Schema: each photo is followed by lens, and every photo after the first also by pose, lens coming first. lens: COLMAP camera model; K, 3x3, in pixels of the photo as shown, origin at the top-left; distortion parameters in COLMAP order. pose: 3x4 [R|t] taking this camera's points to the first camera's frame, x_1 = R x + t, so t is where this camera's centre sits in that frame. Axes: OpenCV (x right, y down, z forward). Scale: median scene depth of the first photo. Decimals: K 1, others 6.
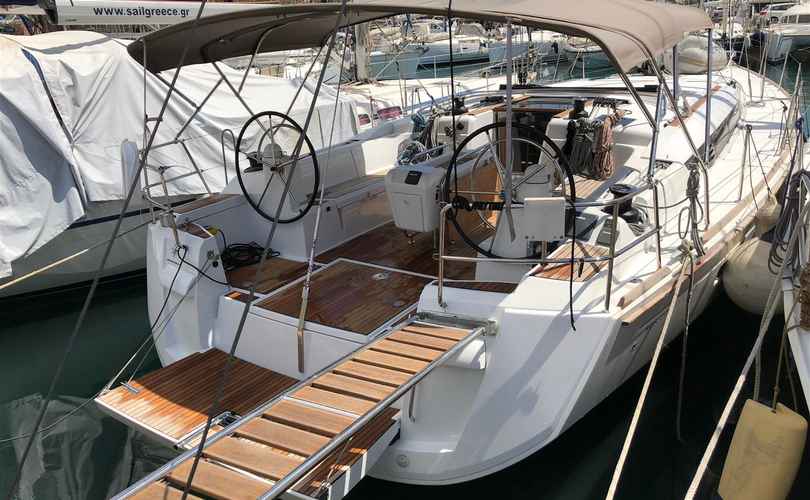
lens RADIAL K [[667.1, 0, 405.0], [0, 667.1, 250.0], [0, 0, 1]] dist [0.068011, -0.009117]
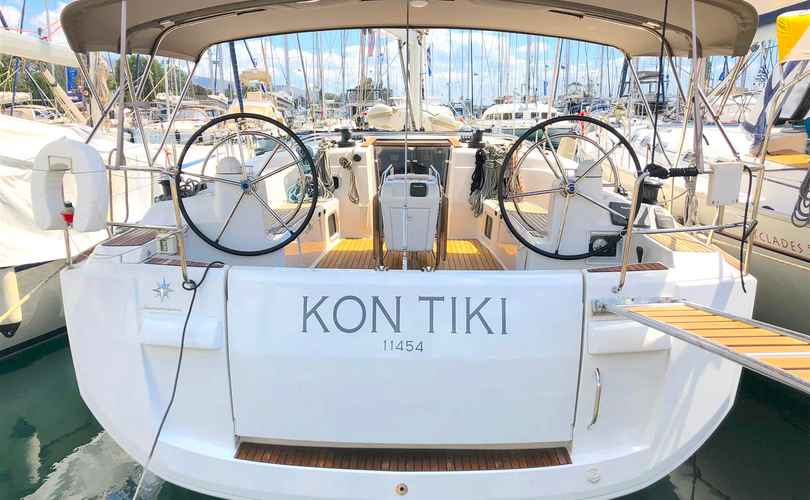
lens RADIAL K [[667.1, 0, 405.0], [0, 667.1, 250.0], [0, 0, 1]] dist [0.068011, -0.009117]
pose [[0.833885, -0.055627, 0.549127, -0.527169], [0.130604, 0.986540, -0.098394, 0.059940], [-0.536263, 0.153767, 0.829926, 0.284534]]
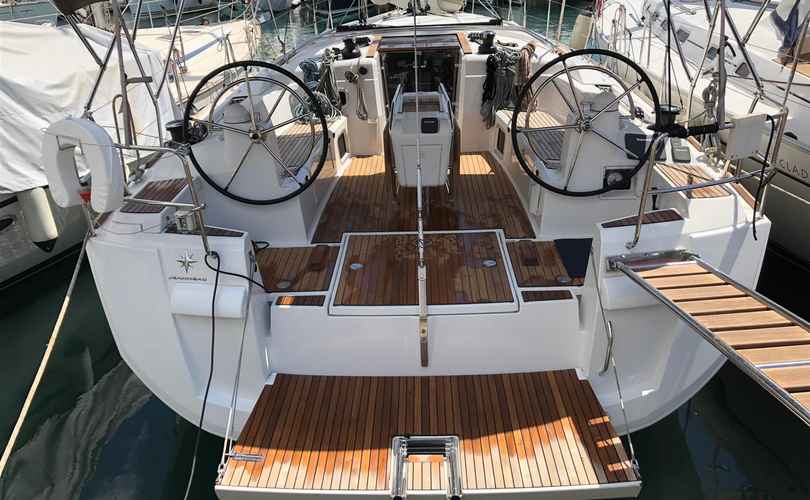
lens RADIAL K [[667.1, 0, 405.0], [0, 667.1, 250.0], [0, 0, 1]] dist [0.068011, -0.009117]
pose [[0.836128, -0.203472, 0.509401, -0.523363], [0.170574, 0.979062, 0.111091, -0.053024], [-0.521339, -0.005995, 0.853328, 0.271657]]
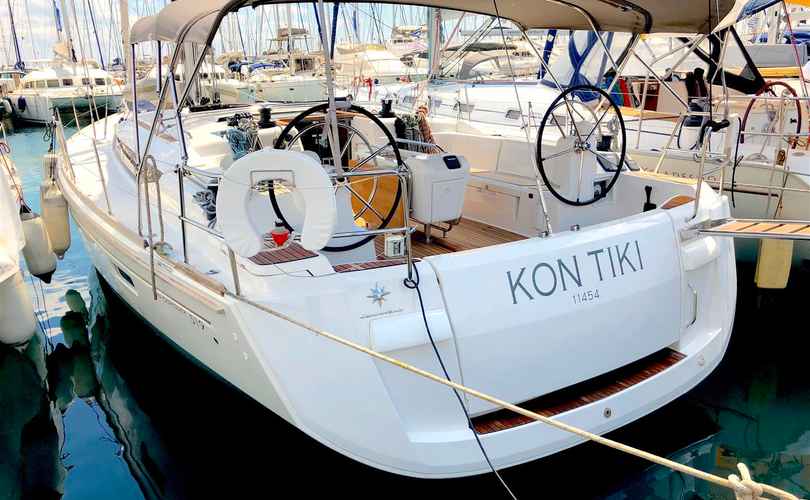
lens RADIAL K [[667.1, 0, 405.0], [0, 667.1, 250.0], [0, 0, 1]] dist [0.068011, -0.009117]
pose [[0.415044, -0.213041, 0.884507, -0.935259], [0.306397, 0.948138, 0.084595, -0.094260], [-0.856656, 0.235899, 0.458794, 0.668632]]
